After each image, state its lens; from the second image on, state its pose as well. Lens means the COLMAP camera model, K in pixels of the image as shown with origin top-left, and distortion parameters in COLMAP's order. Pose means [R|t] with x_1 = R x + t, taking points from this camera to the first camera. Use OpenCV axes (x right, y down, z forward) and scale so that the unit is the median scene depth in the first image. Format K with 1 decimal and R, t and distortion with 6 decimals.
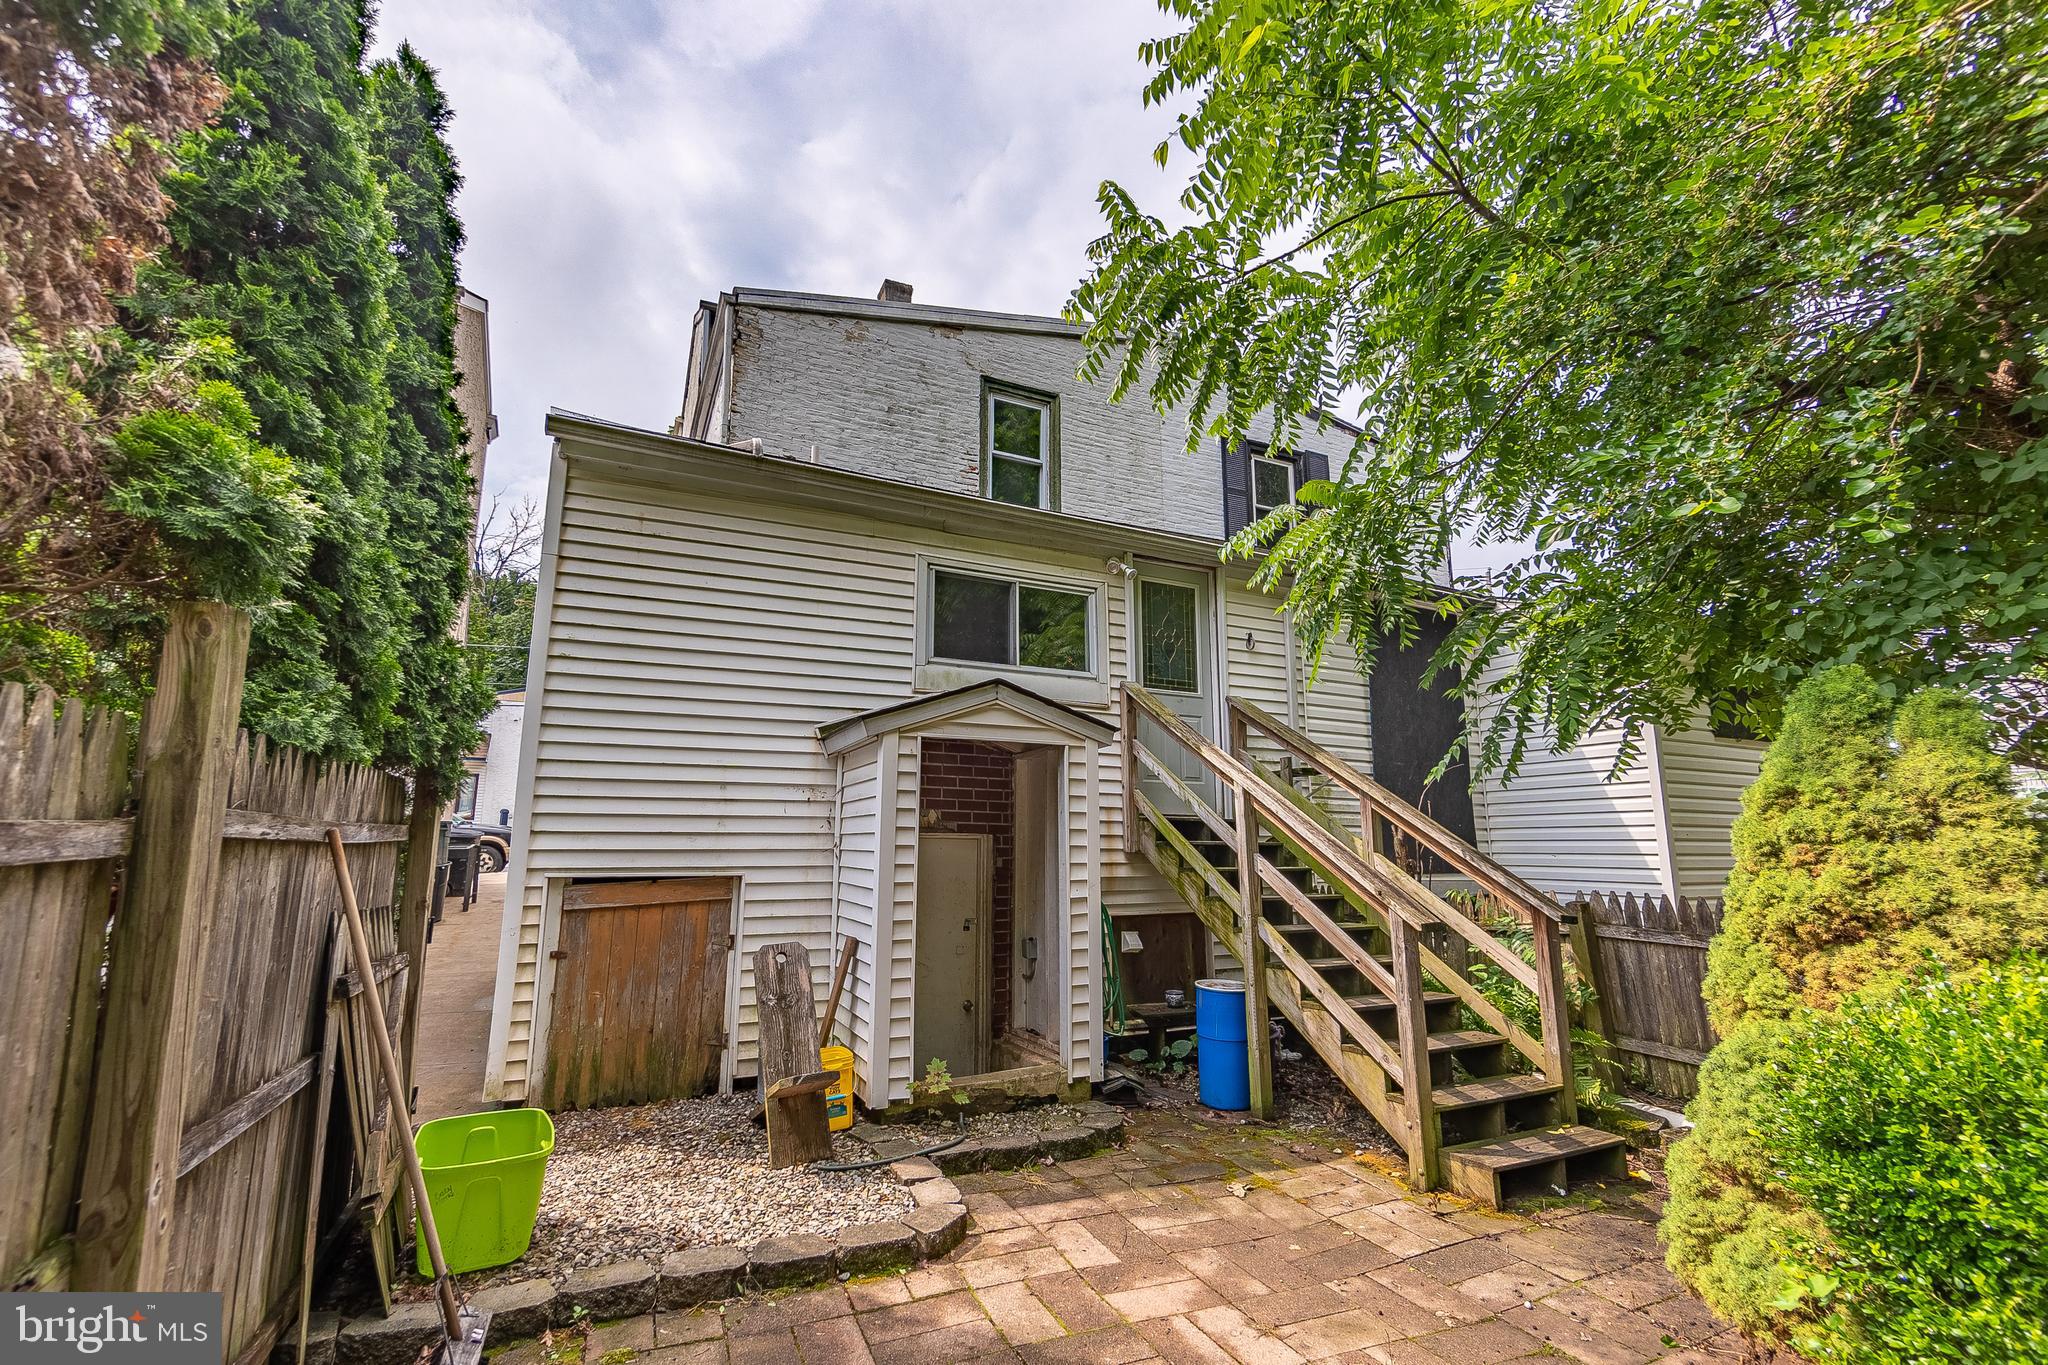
lens RADIAL K [[926.8, 0, 1014.1], [0, 926.8, 687.7], [0, 0, 1]] dist [0.002798, -0.001573]
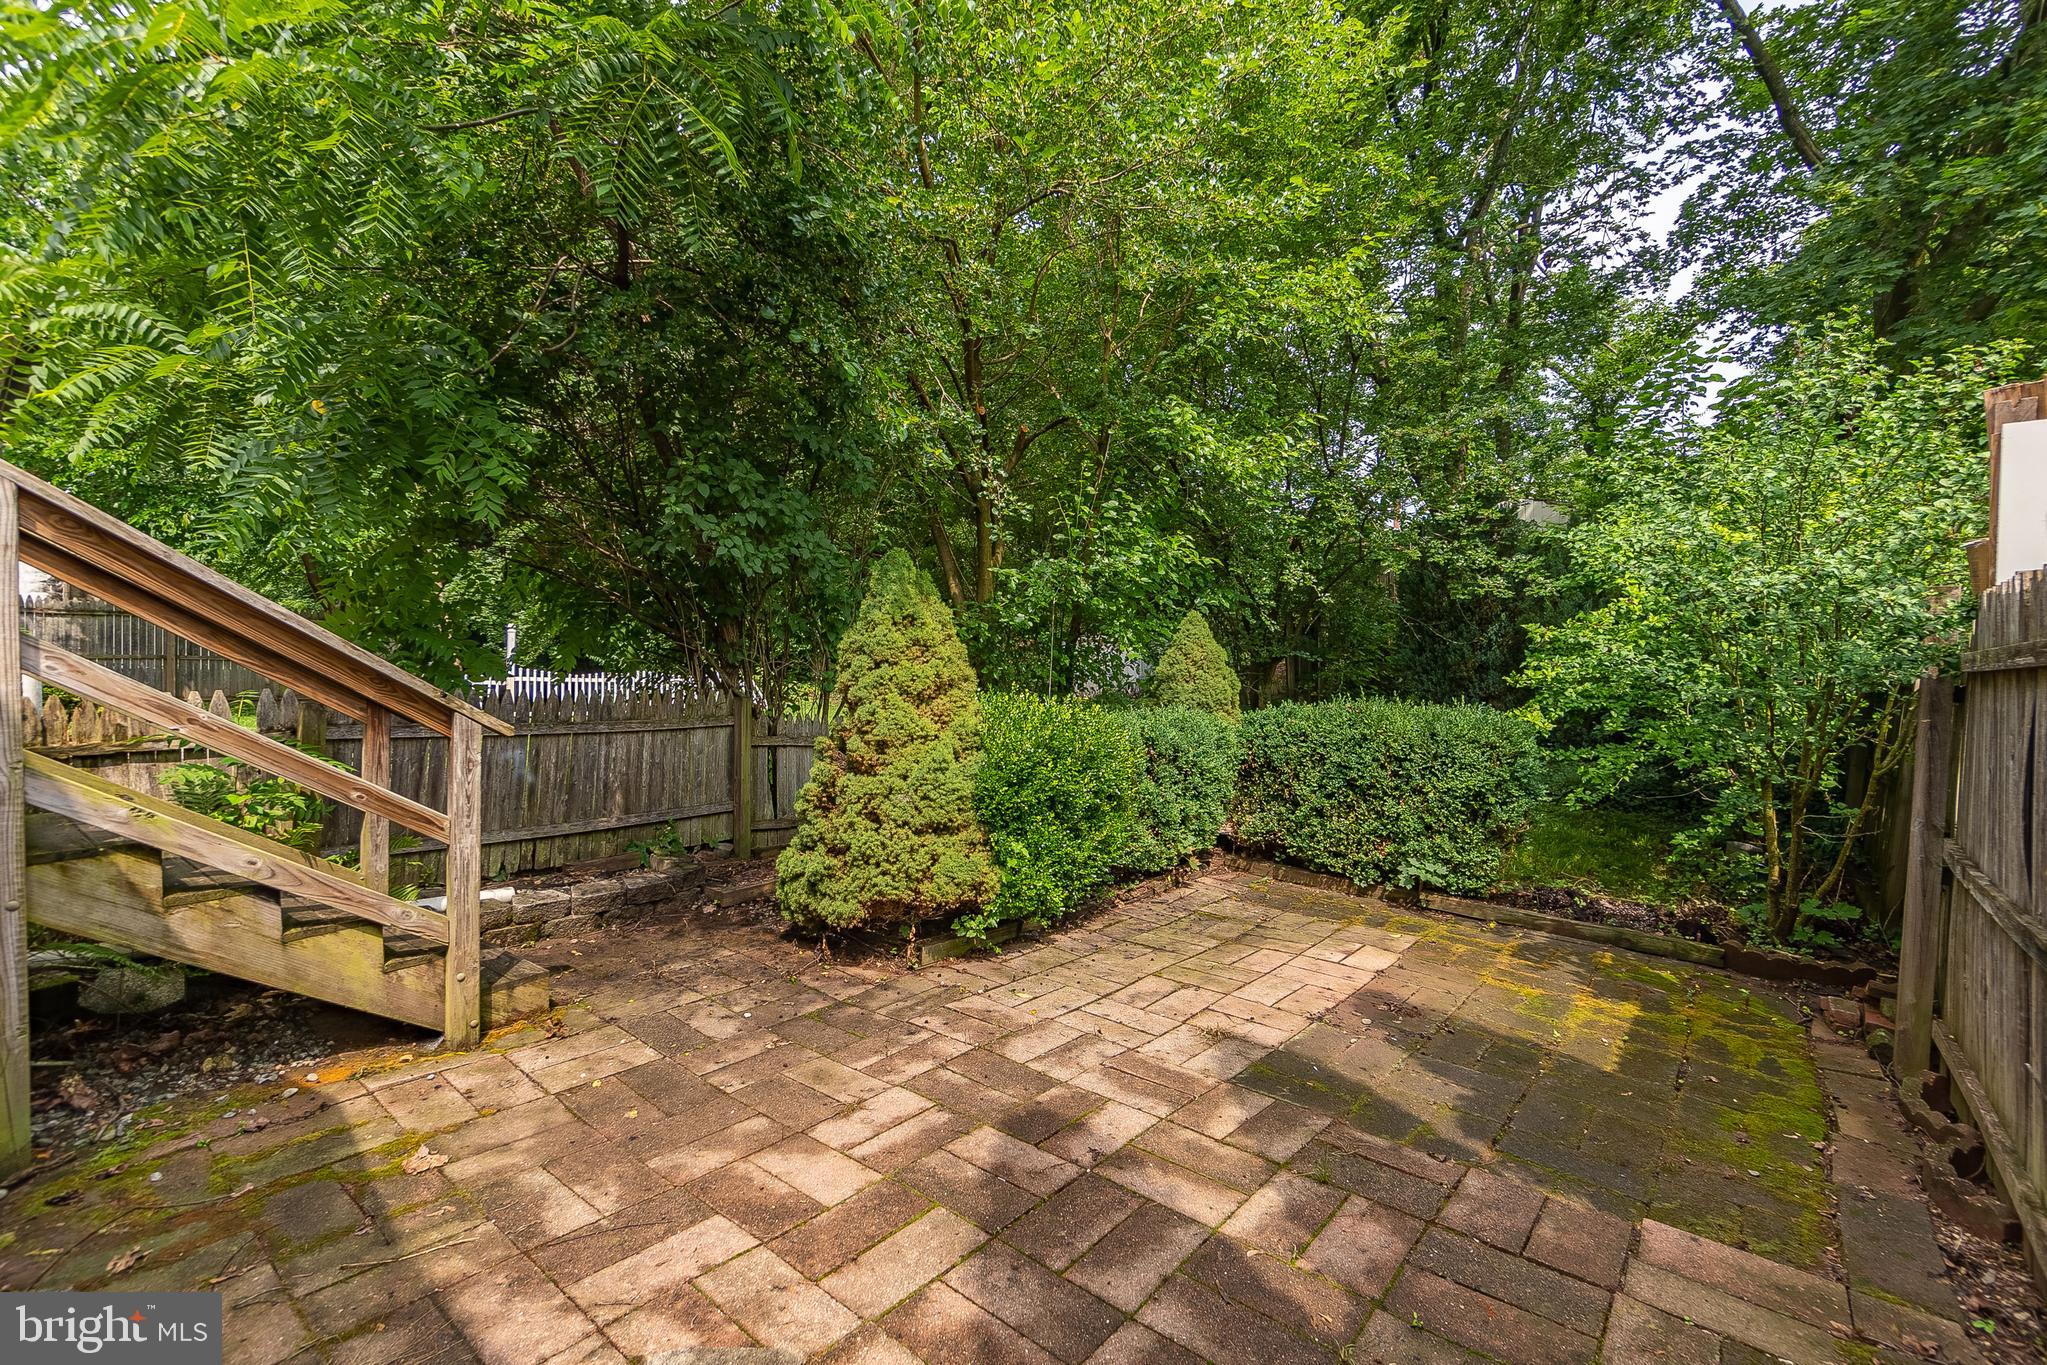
lens RADIAL K [[887.8, 0, 1035.4], [0, 887.8, 679.4], [0, 0, 1]] dist [0.000393, -0.000344]
pose [[-0.478804, -0.020210, 0.877689, -0.567582], [-0.169727, 0.983005, -0.069955, 0.219801], [-0.861359, -0.182462, -0.474097, 1.155871]]
